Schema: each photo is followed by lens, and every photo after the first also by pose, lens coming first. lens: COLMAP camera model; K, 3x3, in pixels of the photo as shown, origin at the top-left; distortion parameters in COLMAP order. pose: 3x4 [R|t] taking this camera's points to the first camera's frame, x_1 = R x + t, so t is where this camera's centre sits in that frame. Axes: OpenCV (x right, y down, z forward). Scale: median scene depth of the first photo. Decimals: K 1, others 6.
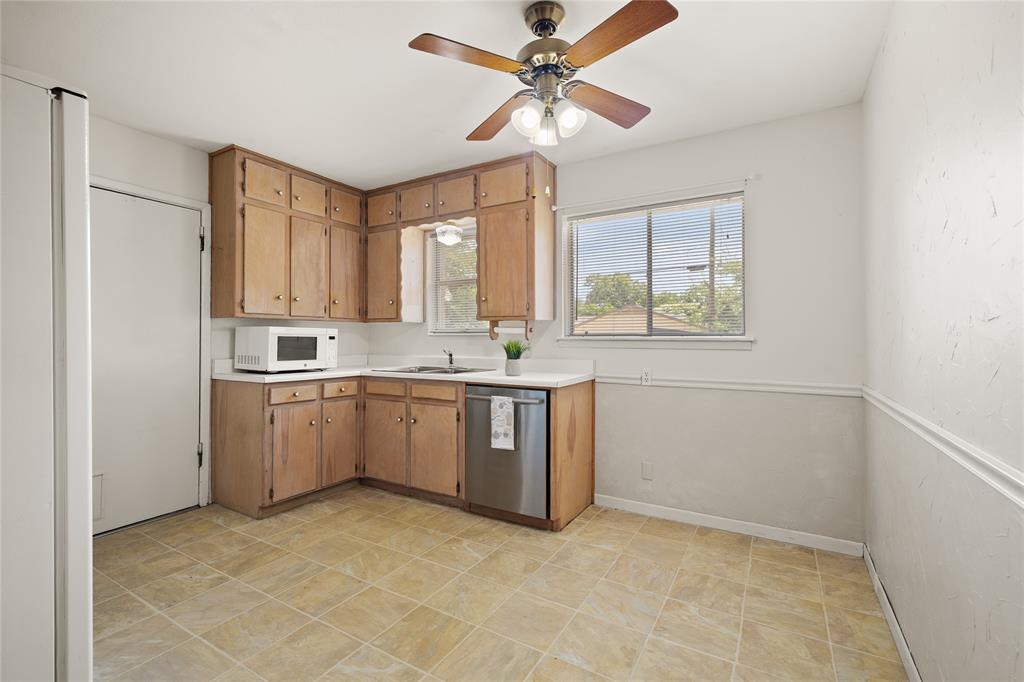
lens RADIAL K [[453.3, 0, 509.7], [0, 453.3, 335.8], [0, 0, 1]] dist [0.000006, 0.000071]
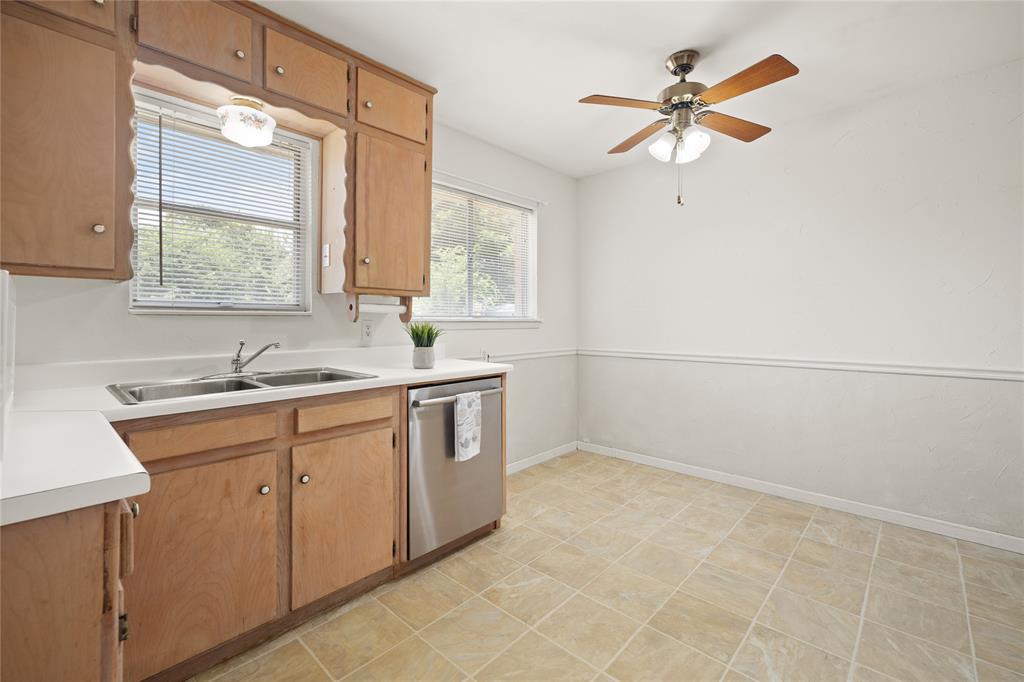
lens RADIAL K [[443.1, 0, 522.7], [0, 443.1, 320.3], [0, 0, 1]] dist [0.000253, 0.000147]
pose [[0.195511, -0.001161, 0.980701, -0.700781], [-0.003871, 0.999991, 0.001956, 0.004356], [-0.980694, -0.004179, 0.195505, 0.695452]]
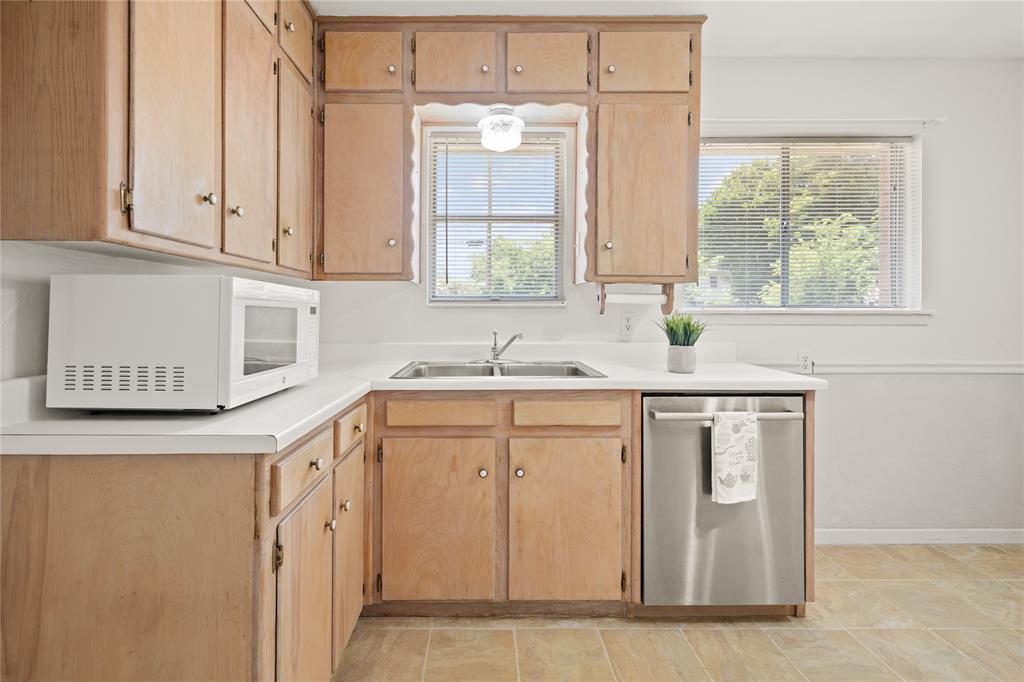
lens RADIAL K [[455.9, 0, 484.2], [0, 455.9, 313.3], [0, 0, 1]] dist [0.000071, -0.000202]
pose [[0.858508, -0.001665, 0.512798, -0.542310], [-0.001762, 0.999979, 0.006196, 0.004625], [-0.512798, -0.006223, 0.858487, 0.613145]]
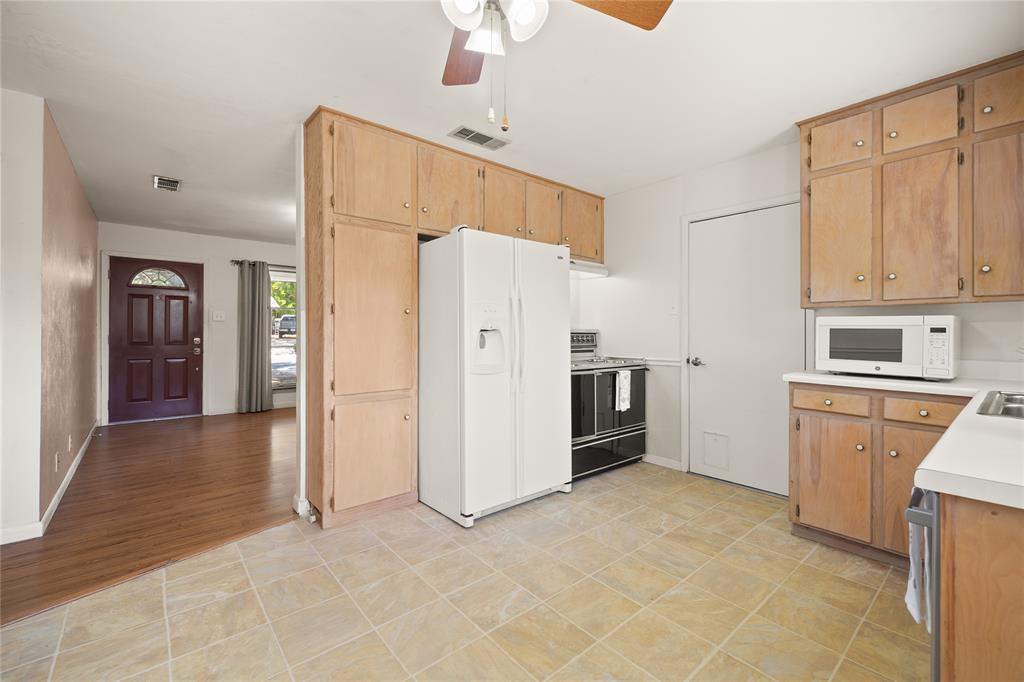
lens RADIAL K [[429.7, 0, 518.9], [0, 429.7, 334.2], [0, 0, 1]] dist [-0.000278, -0.000053]
pose [[-0.317604, 0.001800, -0.948222, 0.402745], [0.002821, 0.999996, 0.000954, 0.008872], [0.948219, -0.002372, -0.317607, 0.727652]]
